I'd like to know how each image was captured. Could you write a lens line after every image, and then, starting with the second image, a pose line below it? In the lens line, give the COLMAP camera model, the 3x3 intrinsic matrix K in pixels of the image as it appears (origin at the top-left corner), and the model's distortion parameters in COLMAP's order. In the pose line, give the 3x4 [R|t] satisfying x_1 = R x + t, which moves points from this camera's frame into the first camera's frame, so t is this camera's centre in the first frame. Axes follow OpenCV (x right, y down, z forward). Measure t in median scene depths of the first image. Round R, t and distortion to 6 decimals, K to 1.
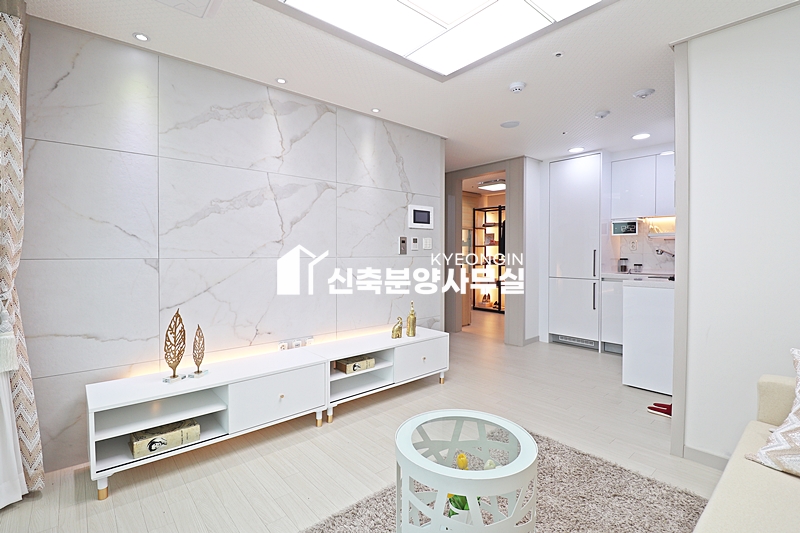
lens RADIAL K [[370.2, 0, 398.1], [0, 370.2, 259.4], [0, 0, 1]] dist [-0.002219, -0.012980]
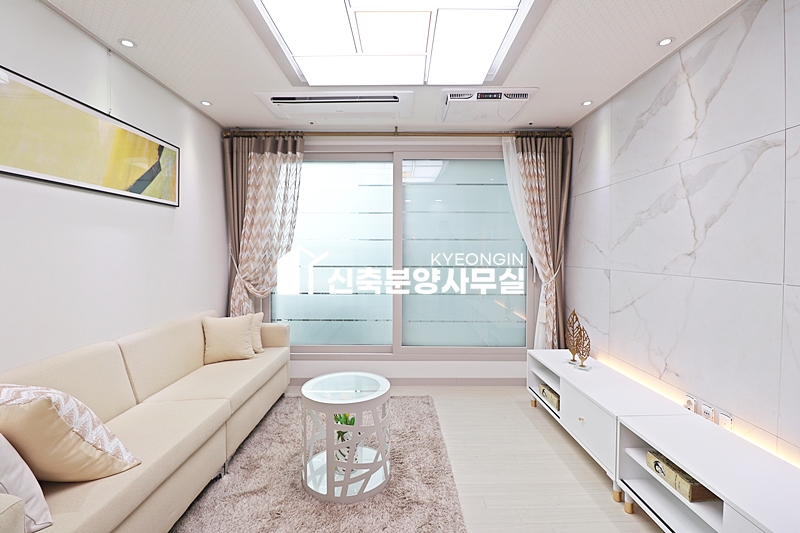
lens RADIAL K [[370.2, 0, 398.1], [0, 370.2, 259.4], [0, 0, 1]] dist [-0.002219, -0.012980]
pose [[-0.658492, 0.010810, -0.752510, 0.606962], [-0.016872, 0.999433, 0.029121, -0.050925], [0.752399, 0.031872, -0.657937, 1.087200]]
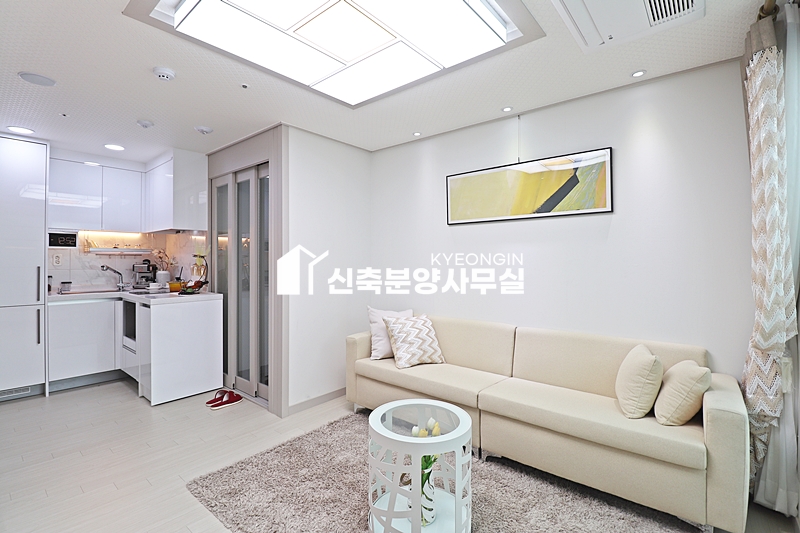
lens RADIAL K [[370.2, 0, 398.1], [0, 370.2, 259.4], [0, 0, 1]] dist [-0.002219, -0.012980]
pose [[-0.154908, 0.002670, 0.987925, -0.571741], [0.018054, 0.999837, 0.000129, -0.046832], [-0.987764, 0.017856, -0.154930, 0.636110]]
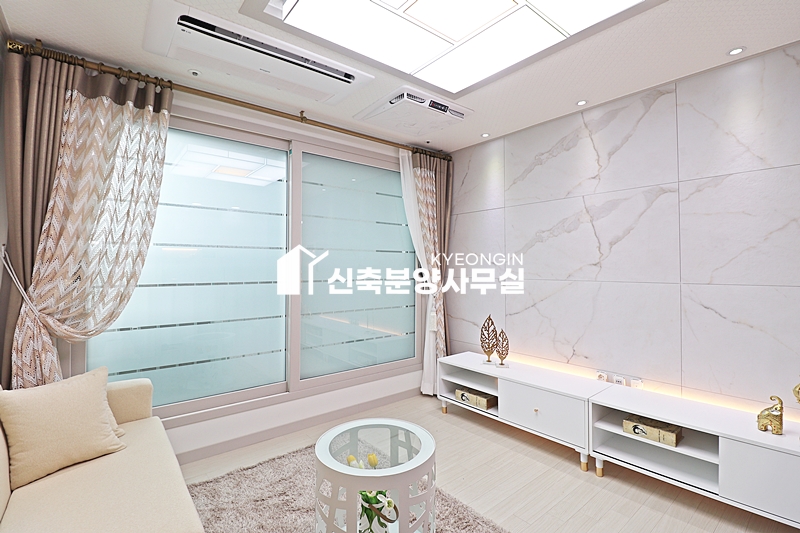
lens RADIAL K [[370.2, 0, 398.1], [0, 370.2, 259.4], [0, 0, 1]] dist [-0.002219, -0.012980]
pose [[-0.031792, -0.024443, -0.999196, 0.675148], [-0.016938, 0.999571, -0.023913, -0.030490], [0.999351, 0.016164, -0.032193, 0.541910]]
